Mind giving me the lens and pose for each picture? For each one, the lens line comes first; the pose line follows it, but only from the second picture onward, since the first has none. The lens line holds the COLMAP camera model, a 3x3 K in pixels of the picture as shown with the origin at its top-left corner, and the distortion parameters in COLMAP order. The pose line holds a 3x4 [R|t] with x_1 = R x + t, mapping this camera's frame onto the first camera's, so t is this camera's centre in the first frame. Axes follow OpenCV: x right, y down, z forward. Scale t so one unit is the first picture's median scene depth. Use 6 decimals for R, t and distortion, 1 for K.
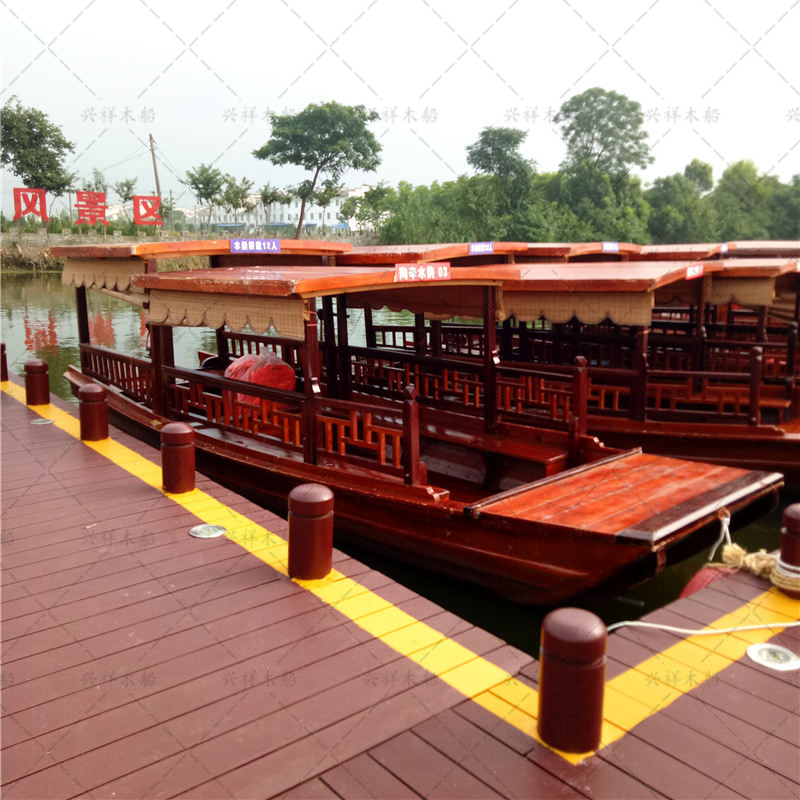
lens RADIAL K [[816.3, 0, 400.0], [0, 816.3, 400.0], [0, 0, 1]] dist [0.060957, -0.069100]
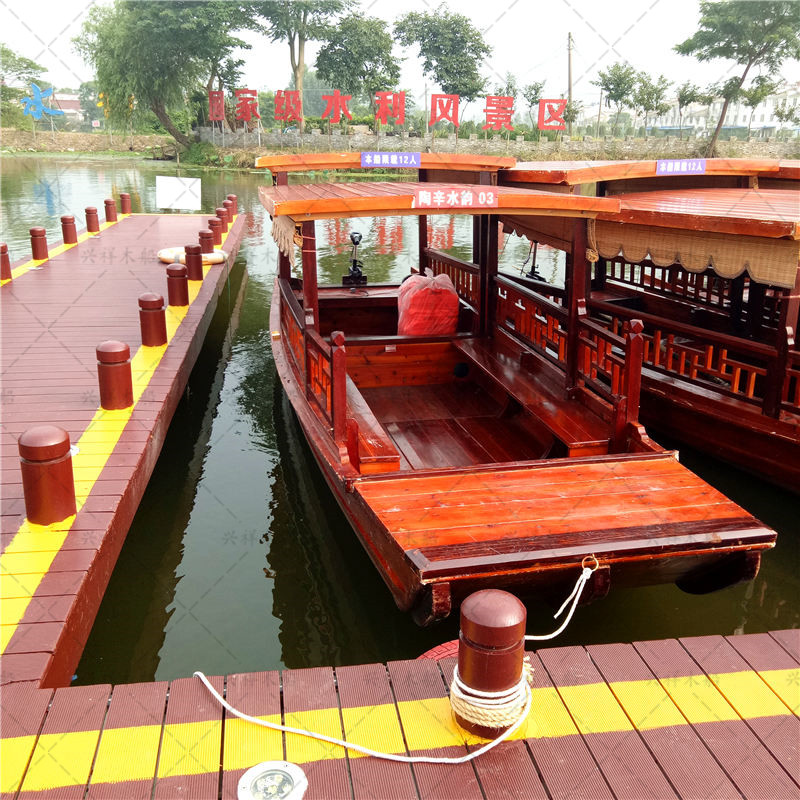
lens RADIAL K [[816.3, 0, 400.0], [0, 816.3, 400.0], [0, 0, 1]] dist [0.060957, -0.069100]
pose [[0.849162, 0.170616, -0.499815, 0.088873], [-0.114860, 0.983389, 0.140546, -0.012816], [0.515492, -0.061938, 0.854653, 0.046535]]
